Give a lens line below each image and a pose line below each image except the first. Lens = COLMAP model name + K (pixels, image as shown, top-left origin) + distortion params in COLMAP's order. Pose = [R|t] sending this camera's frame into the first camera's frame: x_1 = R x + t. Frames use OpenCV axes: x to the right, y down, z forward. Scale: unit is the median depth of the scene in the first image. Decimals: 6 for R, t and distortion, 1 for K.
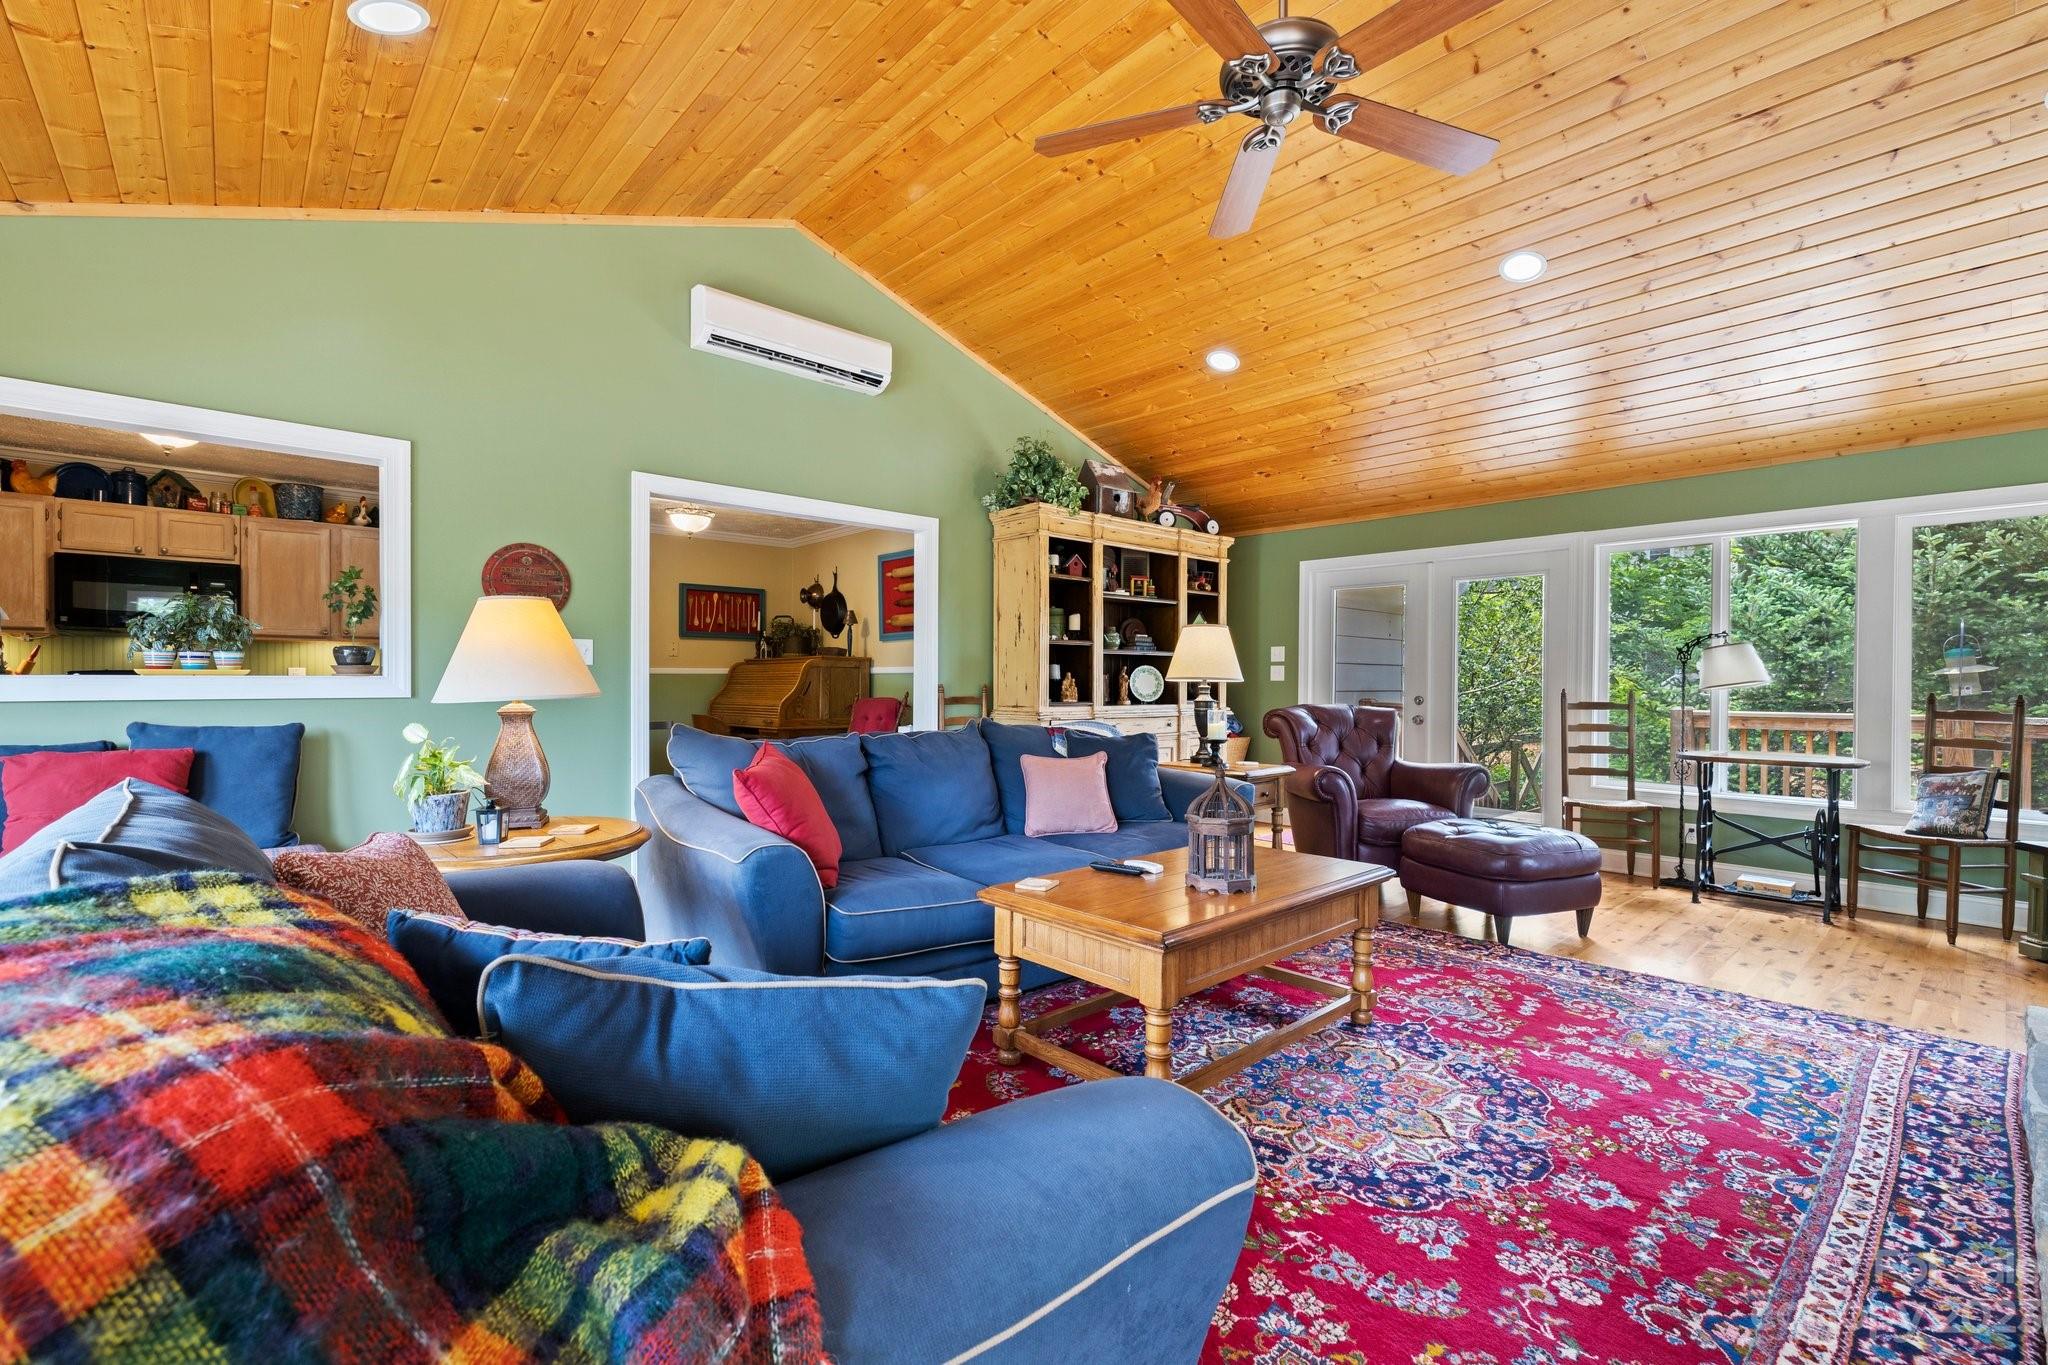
lens RADIAL K [[873.3, 0, 1024.0], [0, 873.3, 682.5], [0, 0, 1]] dist [0.000035, -0.000084]
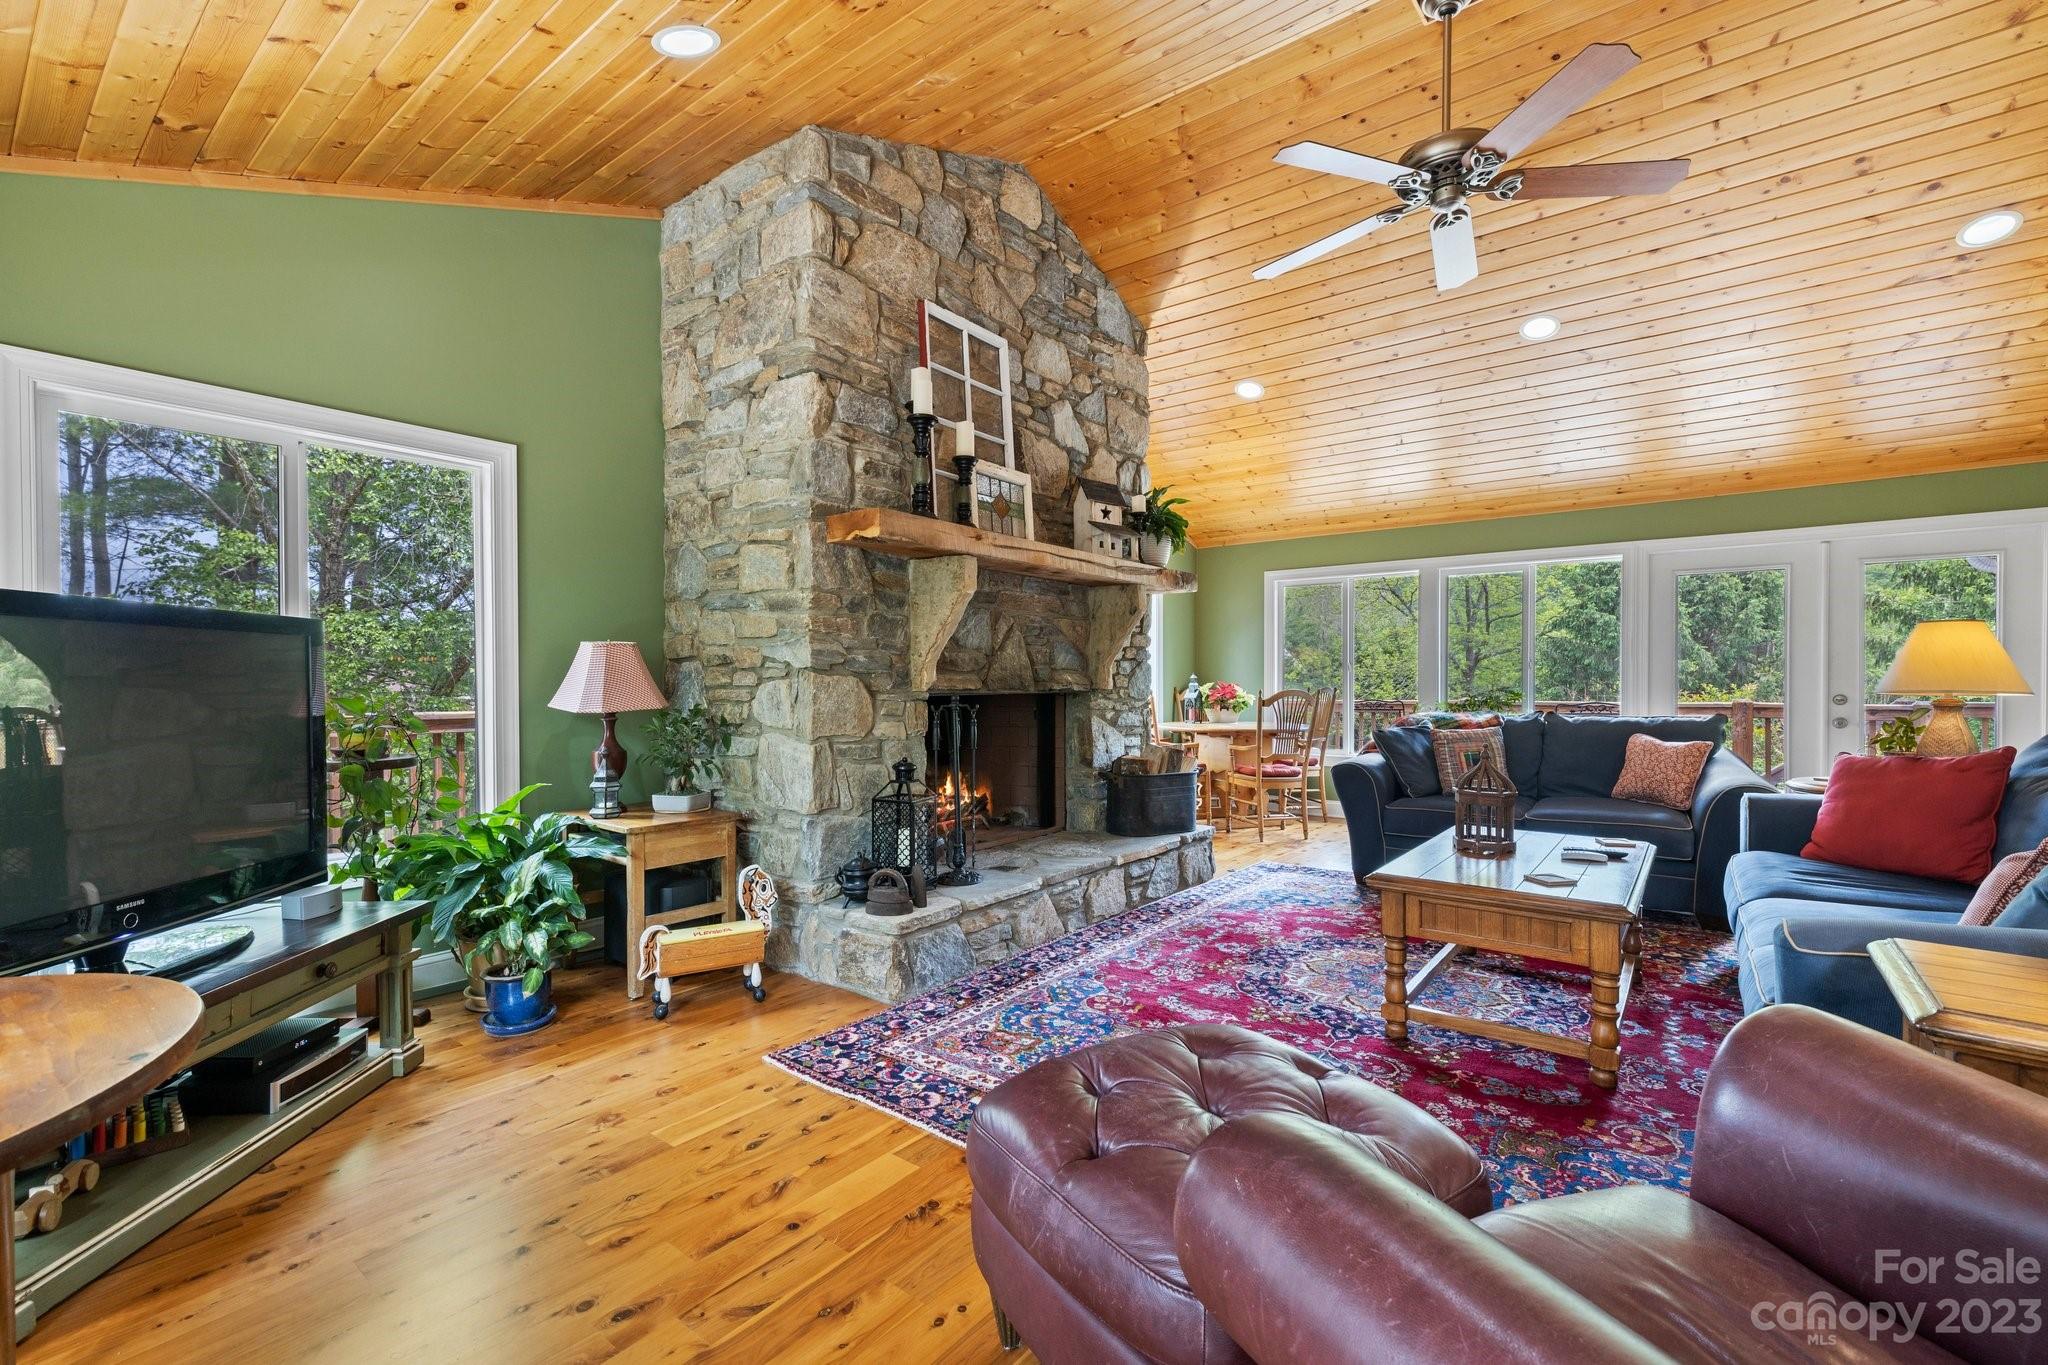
lens RADIAL K [[873.3, 0, 1024.0], [0, 873.3, 682.5], [0, 0, 1]] dist [0.000035, -0.000084]
pose [[-0.985780, -0.001111, -0.168035, 1.150849], [-0.001567, 0.999995, 0.002579, 0.001710], [0.168031, 0.002806, -0.985778, 2.270814]]
